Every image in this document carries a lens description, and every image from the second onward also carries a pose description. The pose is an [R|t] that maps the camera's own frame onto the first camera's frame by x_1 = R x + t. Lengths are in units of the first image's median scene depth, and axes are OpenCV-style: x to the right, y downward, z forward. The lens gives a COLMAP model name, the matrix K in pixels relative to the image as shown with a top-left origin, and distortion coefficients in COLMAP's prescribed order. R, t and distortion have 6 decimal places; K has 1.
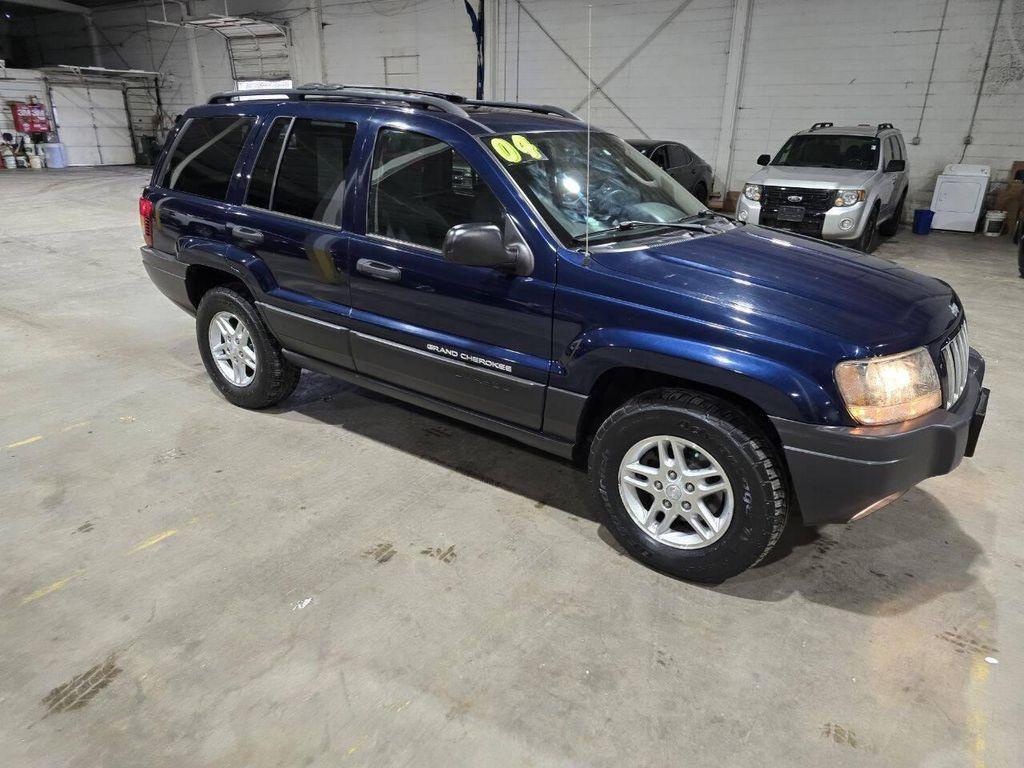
lens RADIAL K [[695.2, 0, 510.1], [0, 695.2, 386.1], [0, 0, 1]] dist [0.047305, -0.035936]
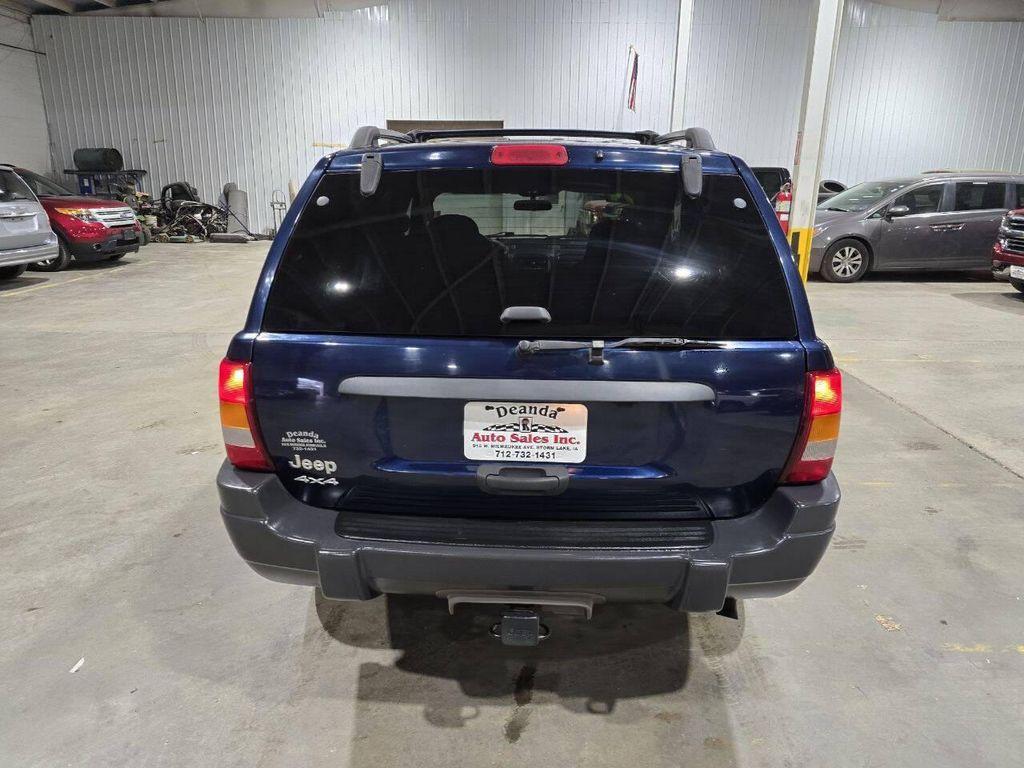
lens RADIAL K [[694.1, 0, 516.1], [0, 694.1, 364.4], [0, 0, 1]] dist [0.042674, -0.031635]
pose [[-0.554799, -0.238889, 0.796950, -0.887186], [0.268223, 0.855390, 0.443131, -0.596269], [-0.787562, 0.459609, -0.410494, 1.555535]]
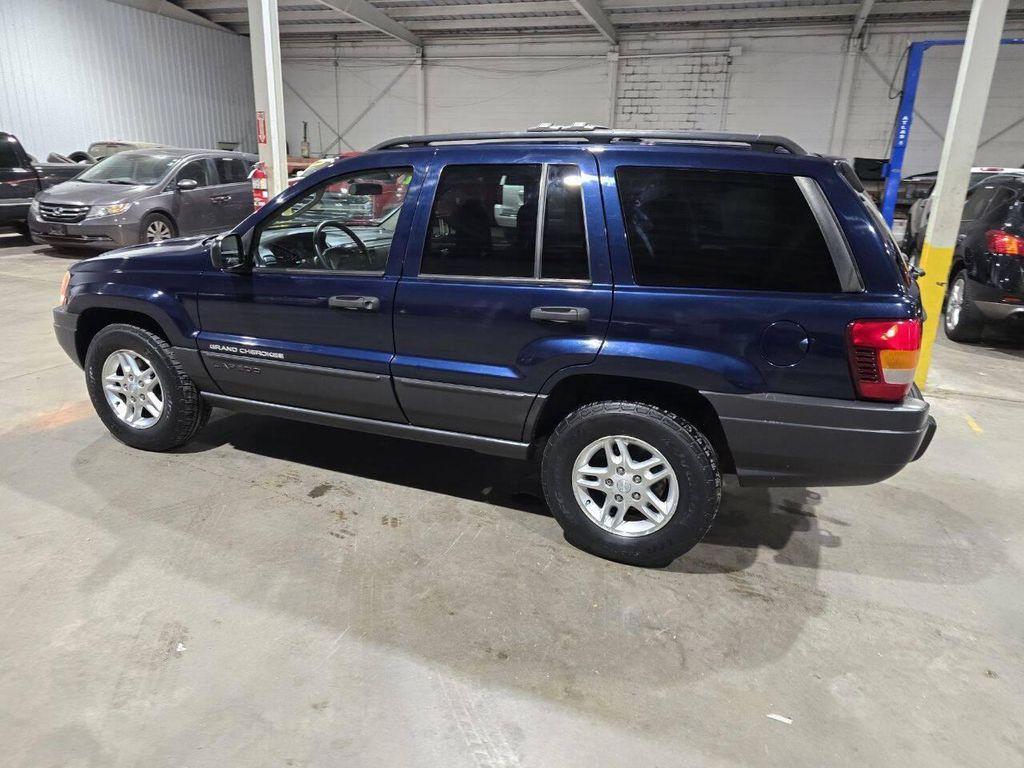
lens RADIAL K [[695.3, 0, 509.9], [0, 695.3, 383.9], [0, 0, 1]] dist [0.045253, -0.034167]
pose [[-0.969916, 0.015547, -0.242941, 0.150229], [-0.135173, 0.795581, 0.590576, -0.721900], [0.202461, 0.605648, -0.769545, 1.976467]]
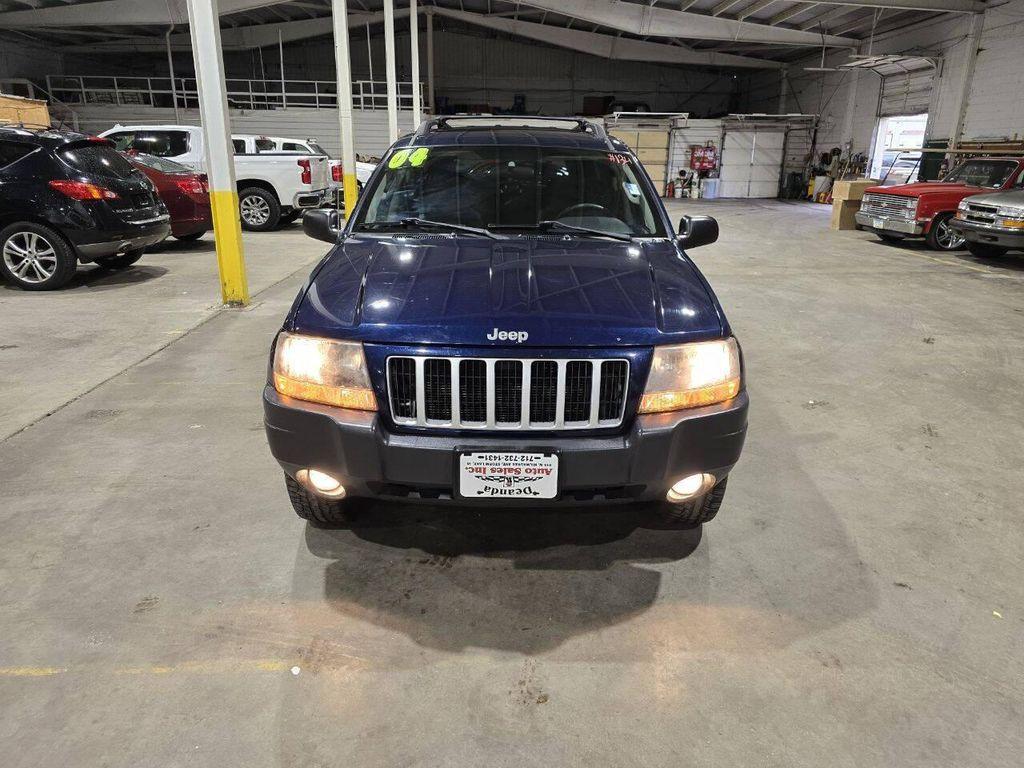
lens RADIAL K [[694.1, 0, 516.1], [0, 694.1, 364.4], [0, 0, 1]] dist [0.042674, -0.031635]
pose [[0.592288, 0.220091, -0.775084, 0.941521], [-0.280555, 0.958104, 0.057672, -0.091451], [0.755304, 0.183295, 0.629221, 0.345967]]
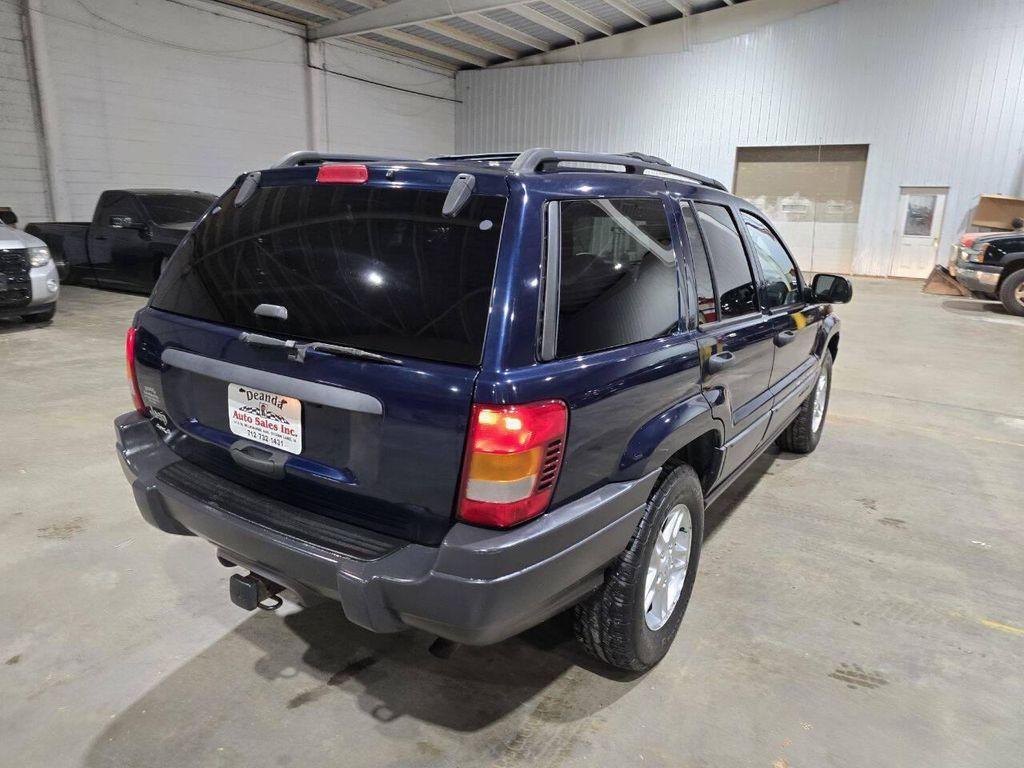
lens RADIAL K [[694.1, 0, 516.1], [0, 694.1, 364.4], [0, 0, 1]] dist [0.042674, -0.031635]
pose [[-0.043064, -0.251803, 0.966820, -1.034195], [0.318215, 0.913861, 0.252184, -0.452003], [-0.947040, 0.318517, 0.040773, 1.156881]]
